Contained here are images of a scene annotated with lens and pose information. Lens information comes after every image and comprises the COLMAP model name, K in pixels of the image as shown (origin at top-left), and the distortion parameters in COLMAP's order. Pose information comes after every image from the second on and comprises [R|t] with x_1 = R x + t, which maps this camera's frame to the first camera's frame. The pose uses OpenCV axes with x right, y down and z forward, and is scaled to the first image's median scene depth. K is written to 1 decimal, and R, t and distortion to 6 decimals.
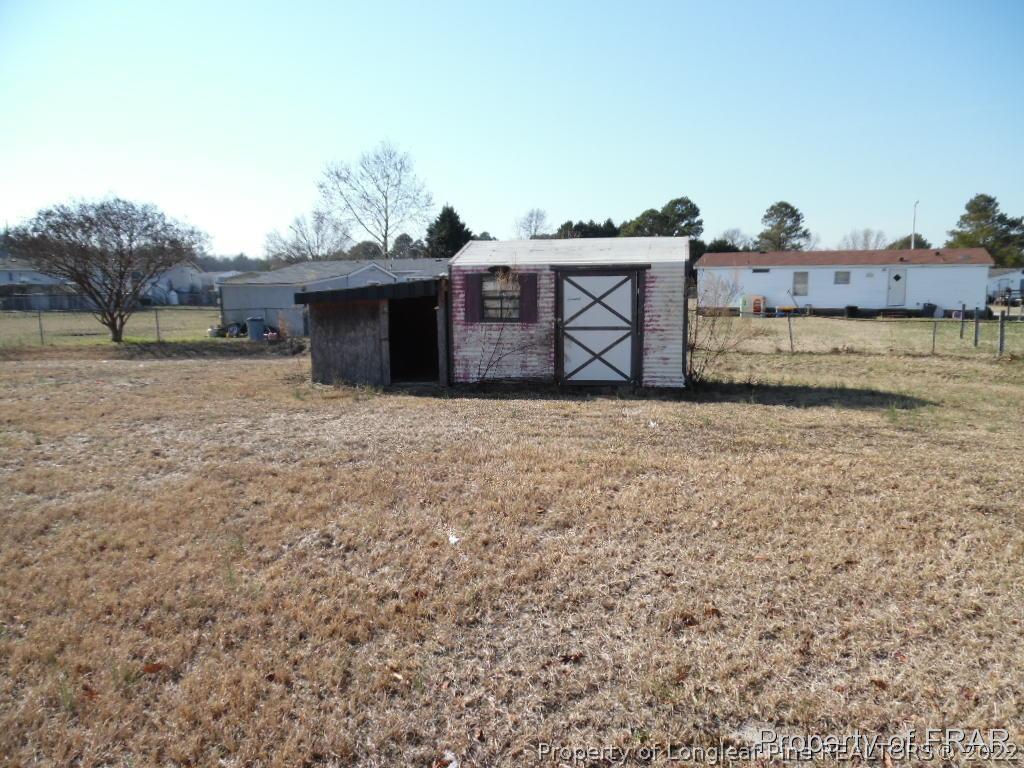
lens RADIAL K [[712.1, 0, 511.6], [0, 712.1, 384.7], [0, 0, 1]] dist [-0.051735, -0.002644]
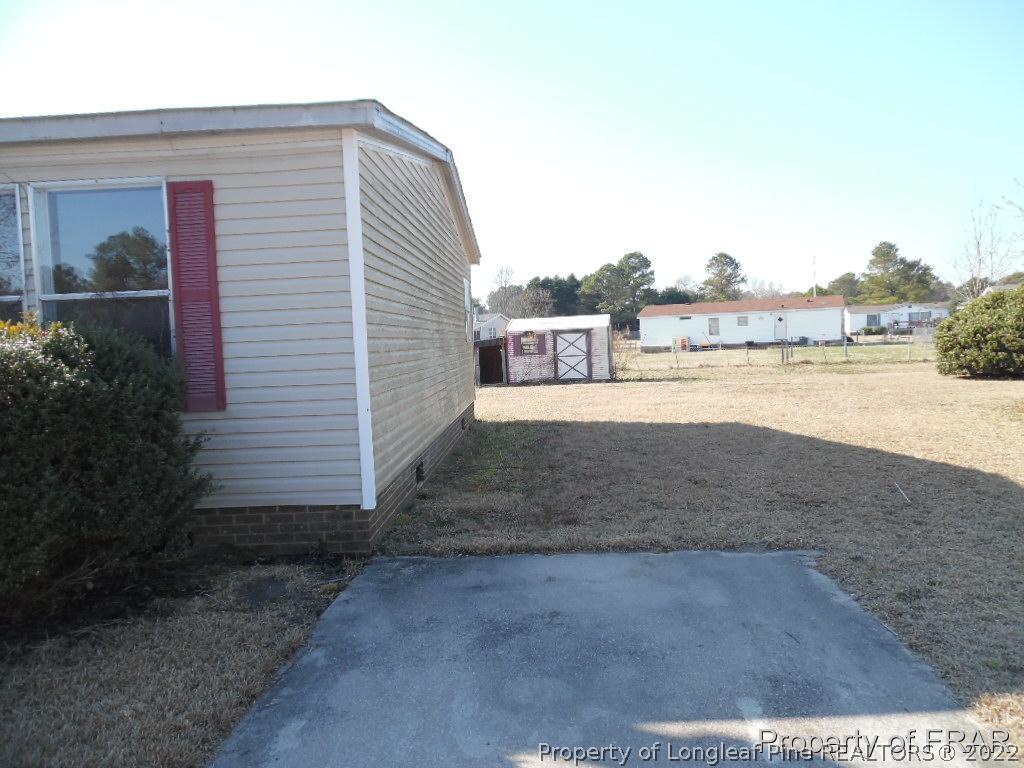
lens RADIAL K [[712.1, 0, 512.6], [0, 712.1, 381.9], [0, 0, 1]] dist [-0.051735, -0.002644]
pose [[0.998001, -0.043643, 0.045701, -0.050484], [0.046788, 0.996436, -0.070184, 0.044034], [-0.042475, 0.072182, 0.996487, -0.359499]]
